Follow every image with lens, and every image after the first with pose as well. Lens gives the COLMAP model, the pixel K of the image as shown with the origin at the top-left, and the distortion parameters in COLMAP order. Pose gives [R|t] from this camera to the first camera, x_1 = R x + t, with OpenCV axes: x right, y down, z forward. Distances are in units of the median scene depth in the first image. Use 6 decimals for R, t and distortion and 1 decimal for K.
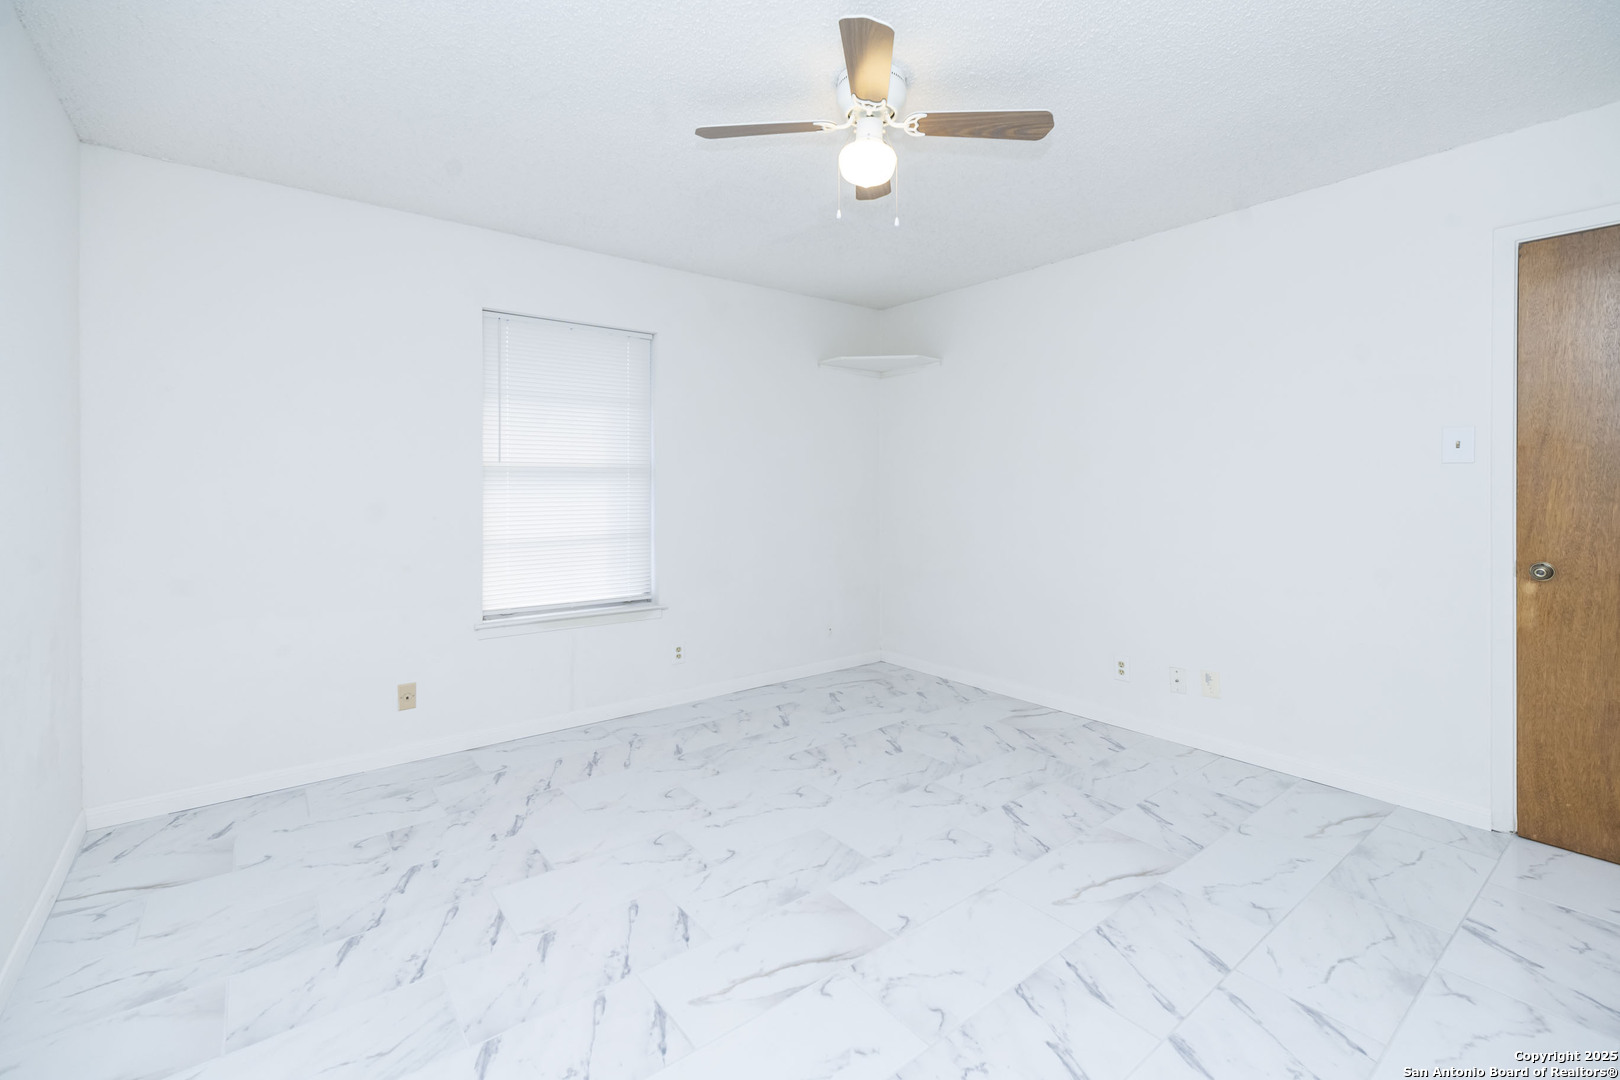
lens RADIAL K [[697.6, 0, 812.9], [0, 697.6, 536.0], [0, 0, 1]] dist [0.009657, -0.000165]
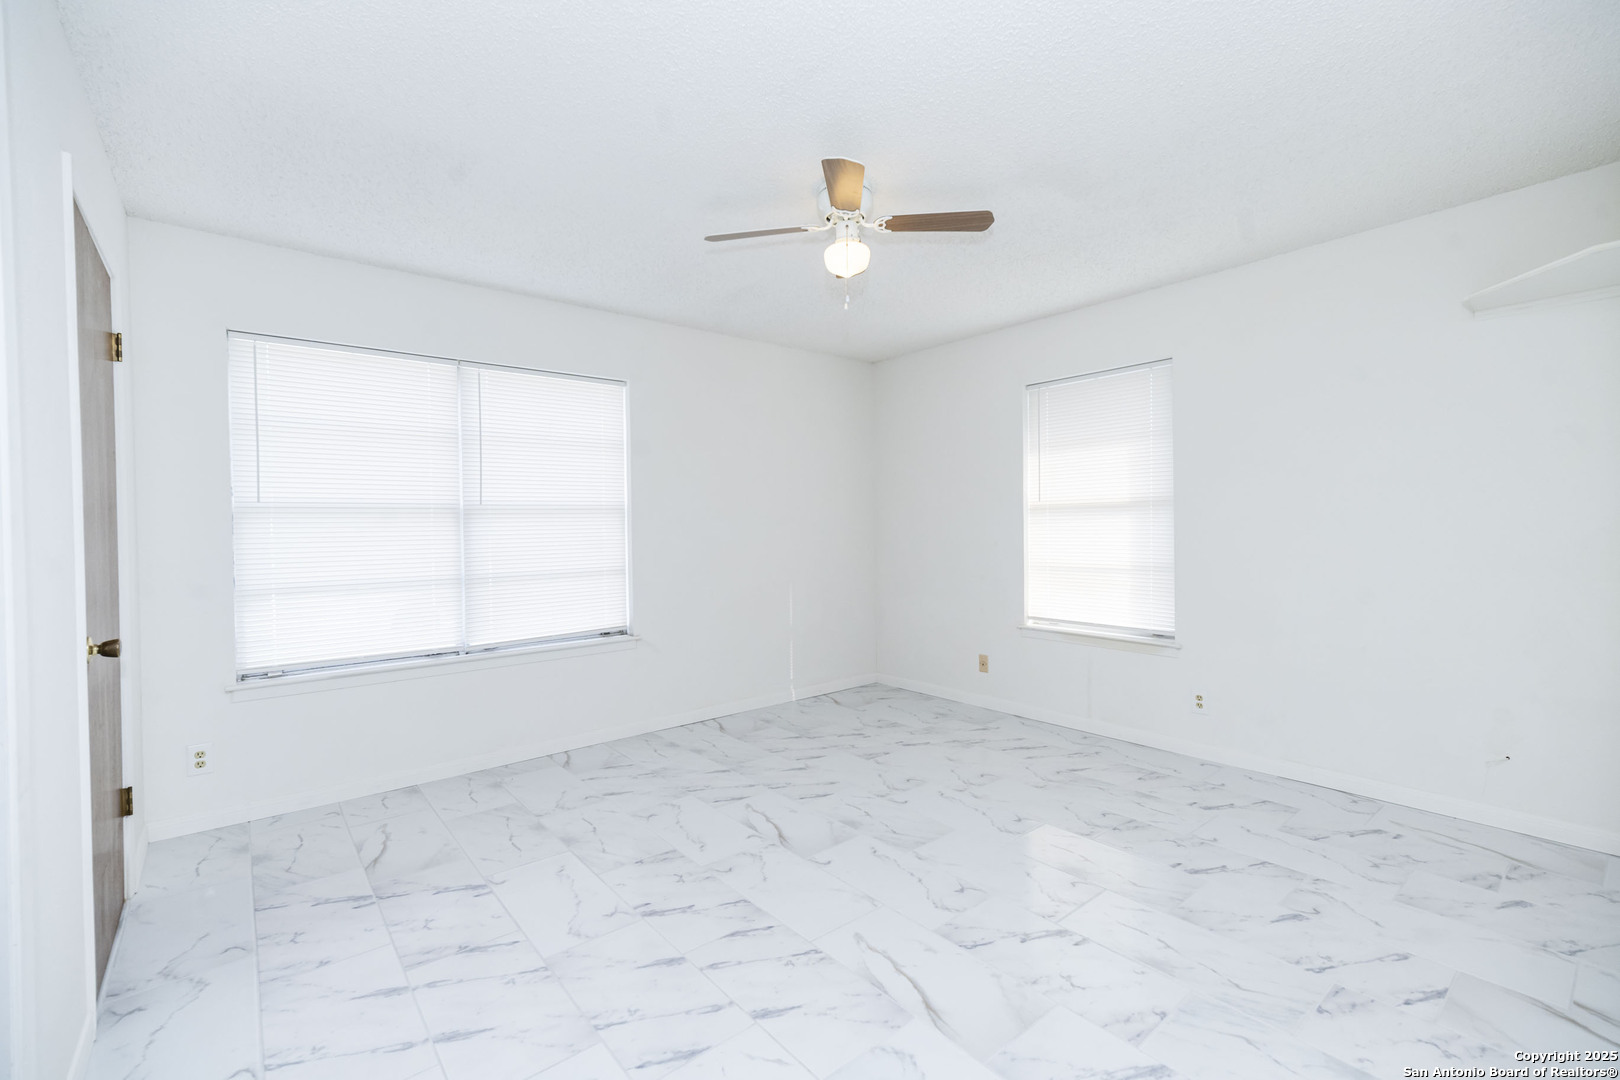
lens RADIAL K [[697.6, 0, 812.9], [0, 697.6, 536.0], [0, 0, 1]] dist [0.009657, -0.000165]
pose [[0.025897, 0.010018, -0.999614, 1.027309], [-0.058548, 0.998249, 0.008487, -0.036452], [0.997949, 0.058305, 0.026438, 0.673974]]
